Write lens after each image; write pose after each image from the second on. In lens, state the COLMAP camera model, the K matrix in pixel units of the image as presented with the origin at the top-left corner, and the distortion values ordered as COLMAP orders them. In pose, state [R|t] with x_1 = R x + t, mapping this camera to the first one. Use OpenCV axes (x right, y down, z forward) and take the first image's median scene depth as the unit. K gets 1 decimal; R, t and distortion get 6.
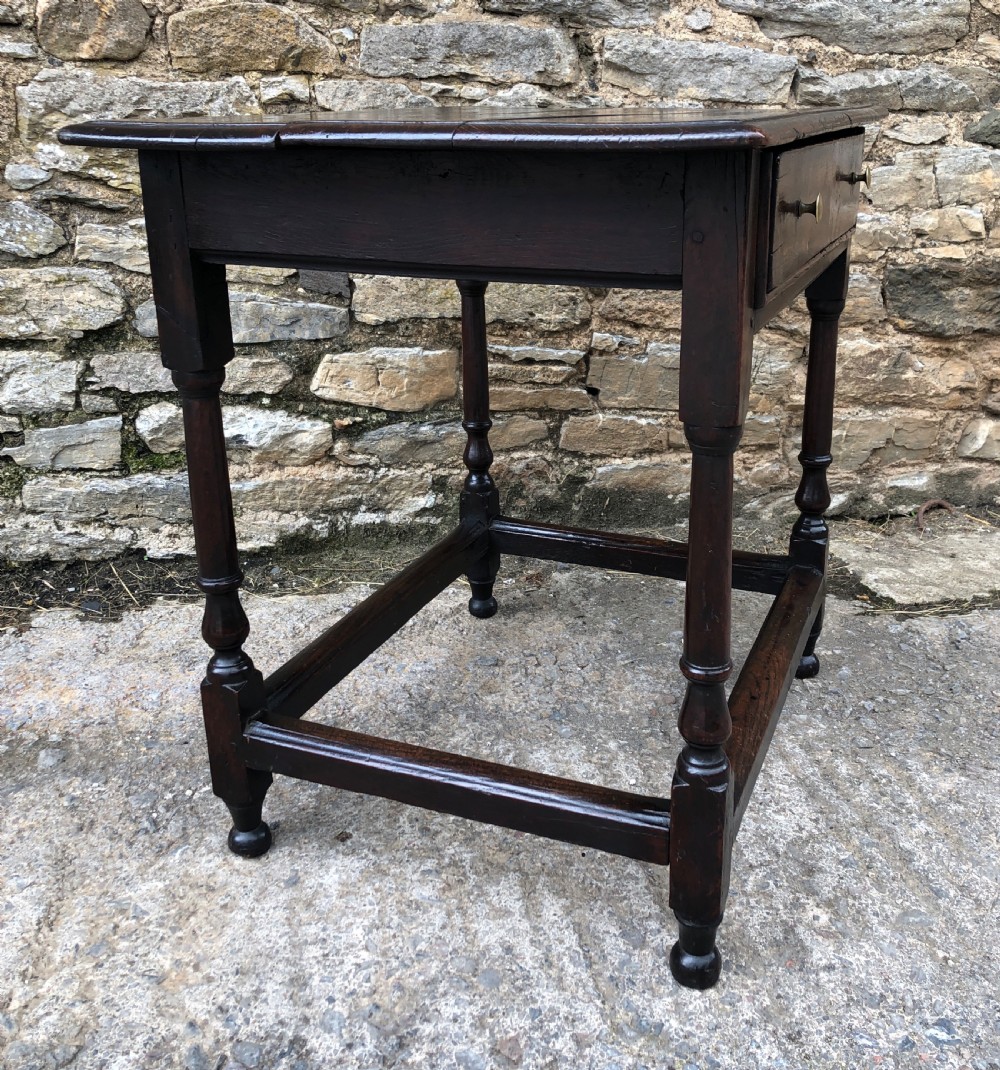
lens RADIAL K [[1142.0, 0, 526.8], [0, 1142.0, 478.0], [0, 0, 1]] dist [0.022856, 0.000000]
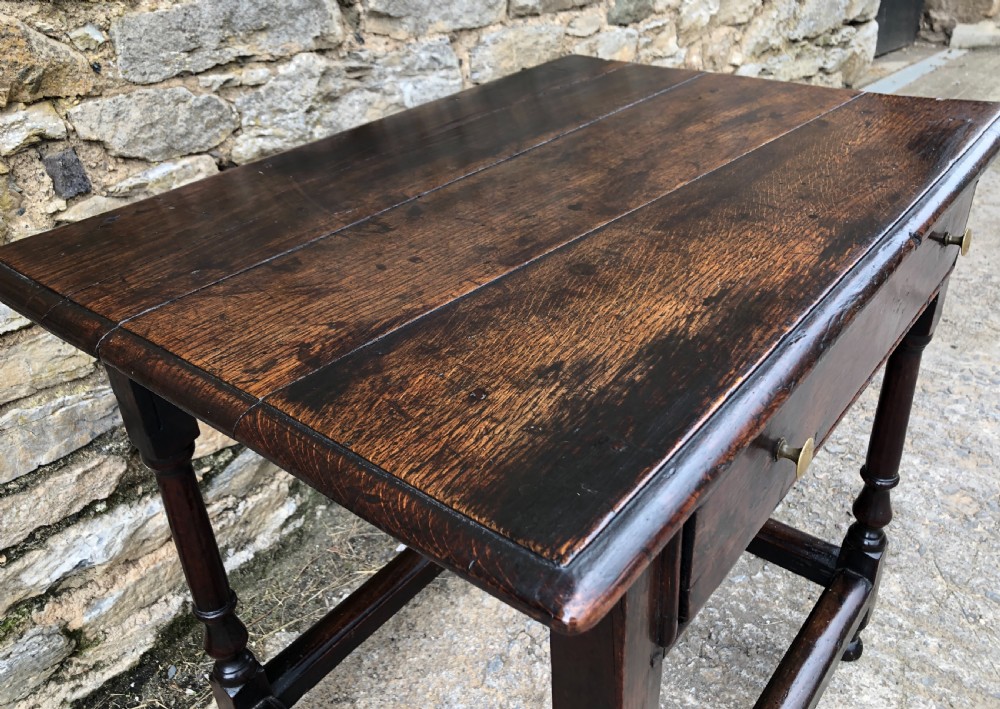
lens RADIAL K [[832.7, 0, 501.8], [0, 832.7, 321.5], [0, 0, 1]] dist [-0.010897, 0.051730]
pose [[0.771326, -0.343585, 0.535729, -0.292652], [0.244366, 0.937119, 0.249183, -0.276236], [-0.587658, -0.061287, 0.806785, 0.397700]]
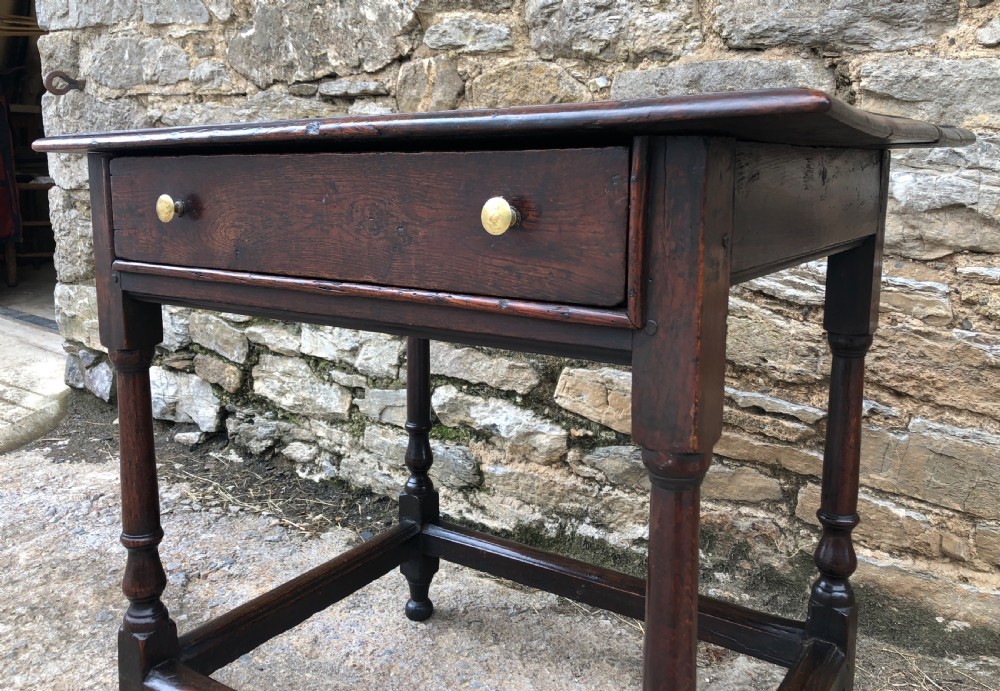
lens RADIAL K [[880.6, 0, 475.5], [0, 880.6, 299.7], [0, 0, 1]] dist [0.037589, -0.041744]
pose [[0.688245, 0.100285, -0.718513, 0.373582], [-0.222213, 0.971937, -0.077196, -0.090960], [0.690608, 0.212792, 0.691216, 0.366756]]
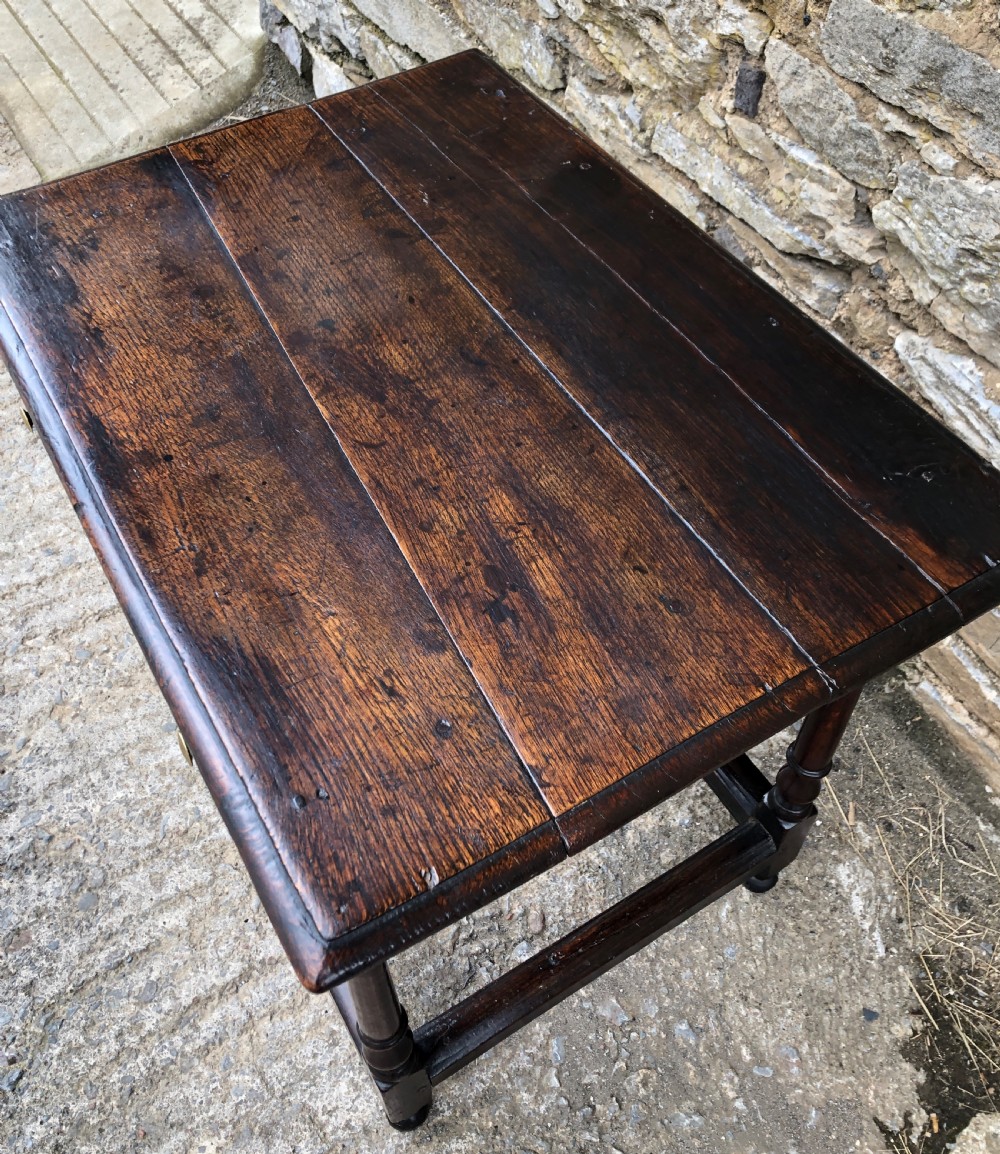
lens RADIAL K [[1101.8, 0, 515.1], [0, 1101.8, 528.3], [0, 0, 1]] dist [0.020532, 0.000000]
pose [[0.348942, 0.719907, -0.599978, 0.363570], [-0.288351, 0.691638, 0.662186, -0.521899], [0.891680, -0.058060, 0.448927, 0.530948]]
